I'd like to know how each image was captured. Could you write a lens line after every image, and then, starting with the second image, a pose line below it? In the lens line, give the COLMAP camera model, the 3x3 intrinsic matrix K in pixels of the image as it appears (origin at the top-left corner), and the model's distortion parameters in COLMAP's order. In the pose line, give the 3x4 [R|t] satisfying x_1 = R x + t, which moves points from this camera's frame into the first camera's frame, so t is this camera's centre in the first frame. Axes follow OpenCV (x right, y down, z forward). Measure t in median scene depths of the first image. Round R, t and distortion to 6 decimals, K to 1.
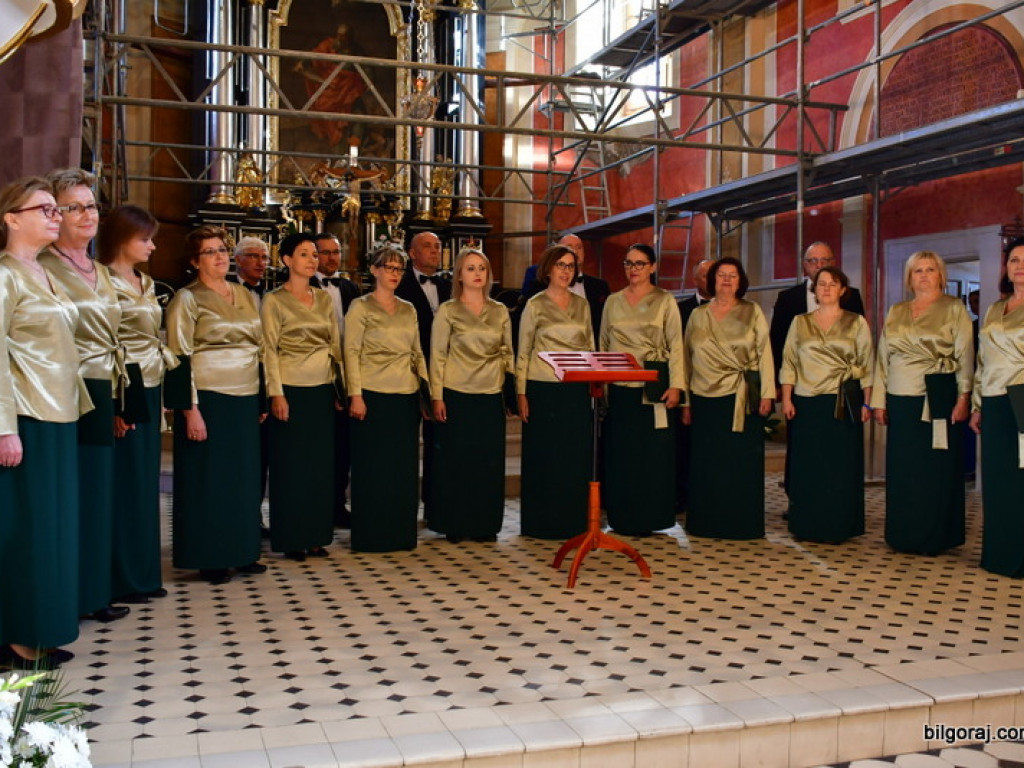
lens RADIAL K [[1095.1, 0, 510.5], [0, 1095.1, 363.7], [0, 0, 1]] dist [0.002546, 0.000000]
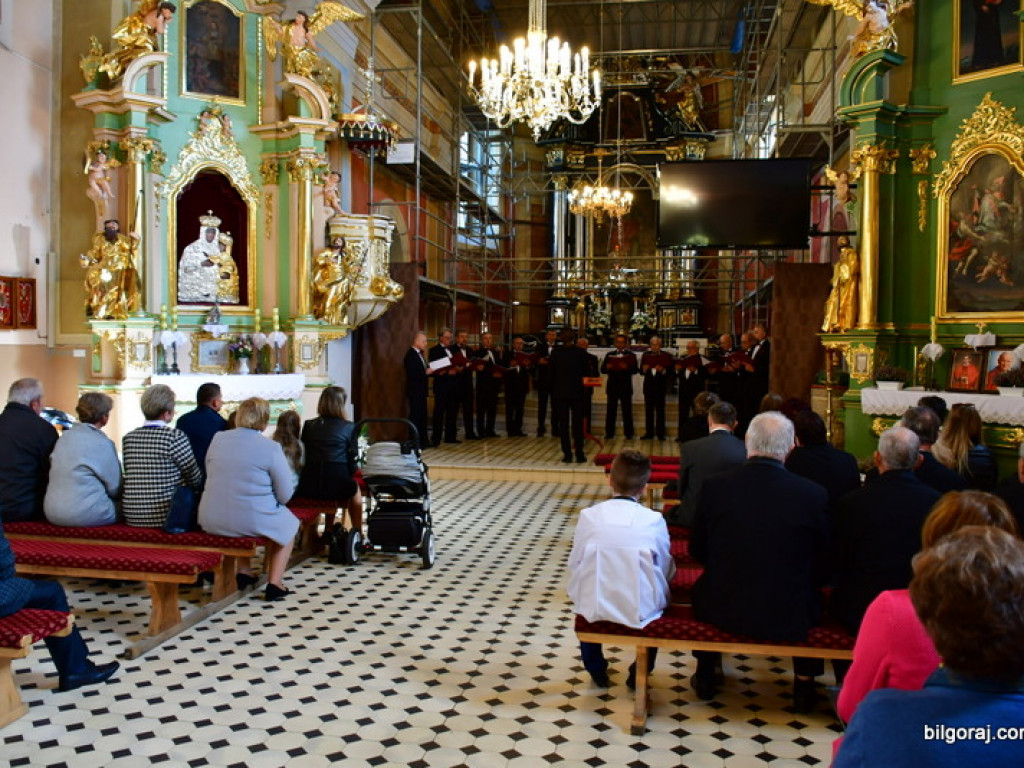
lens RADIAL K [[896.1, 0, 502.5], [0, 896.1, 386.4], [0, 0, 1]] dist [-0.033933, -0.009944]
pose [[0.874656, 0.015369, -0.484501, 0.430603], [-0.005227, 0.999738, 0.022276, -0.016027], [0.484716, -0.016952, 0.874507, -0.481665]]
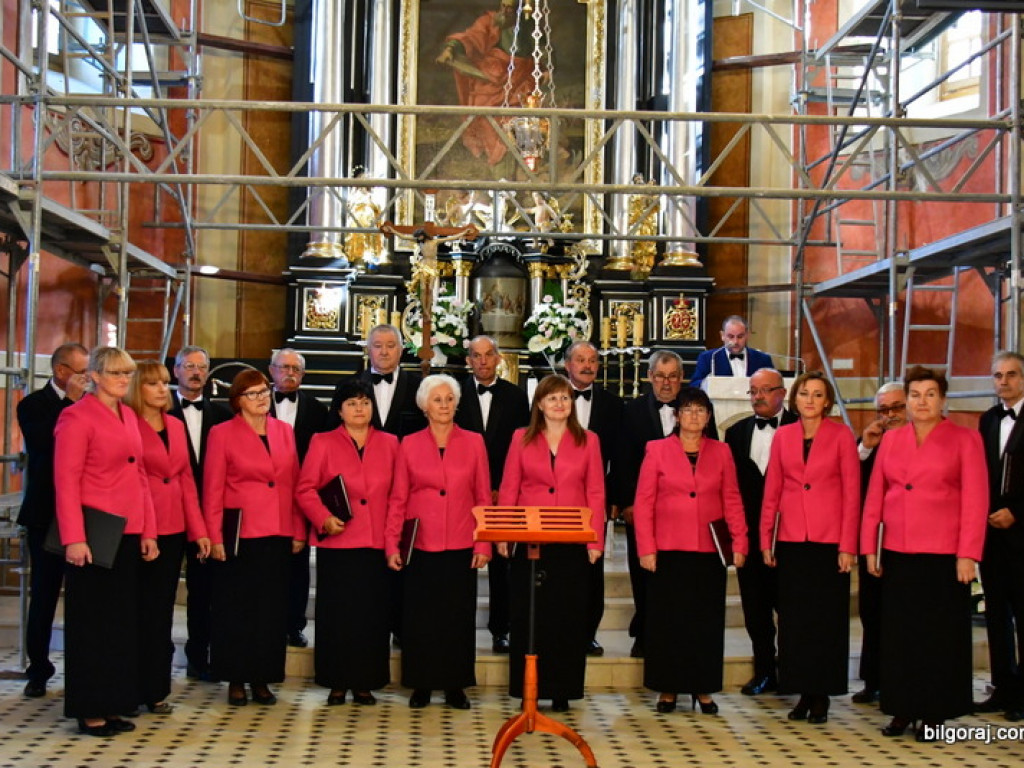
lens RADIAL K [[1830.3, 0, 511.8], [0, 1830.3, 358.1], [0, 0, 1]] dist [0.000358, 0.000000]
pose [[0.961088, 0.000106, -0.276243, 0.177636], [-0.013407, 0.998839, -0.046263, -0.024155], [0.275918, 0.048167, 0.959974, -0.109634]]
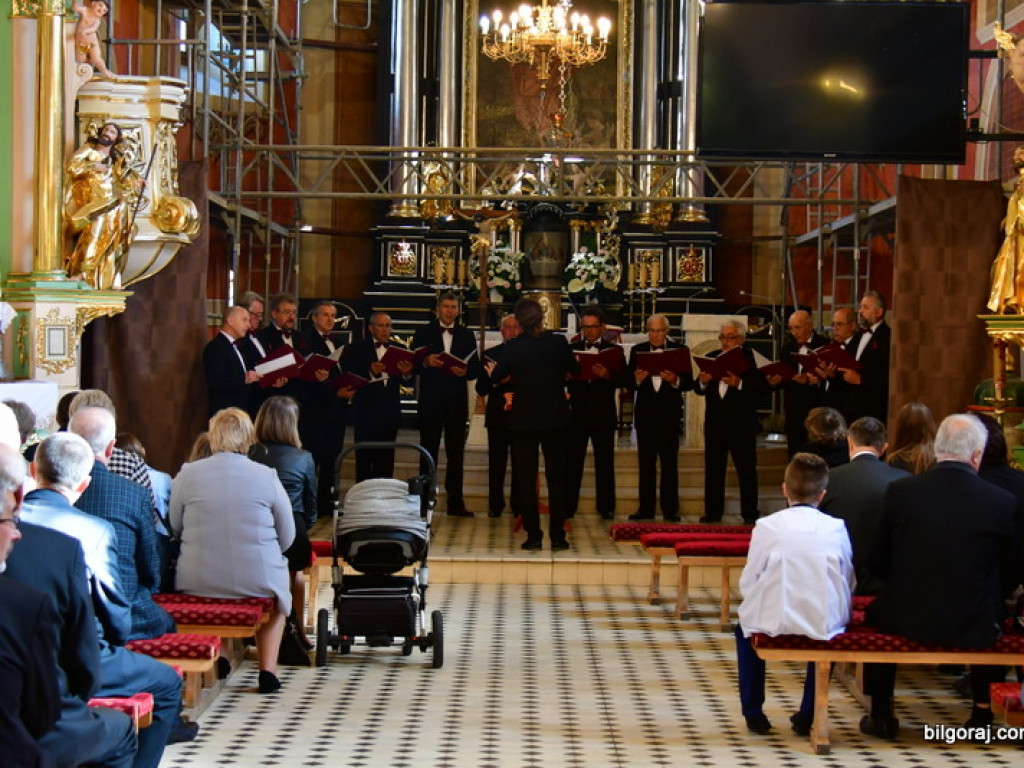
lens RADIAL K [[2723.0, 0, 514.6], [0, 2723.0, 379.0], [0, 0, 1]] dist [-0.048851, 0.000000]
pose [[0.948225, 0.007383, -0.317514, 0.504234], [-0.008335, 0.999964, -0.001639, -0.009747], [0.317490, 0.004201, 0.948252, -1.028123]]
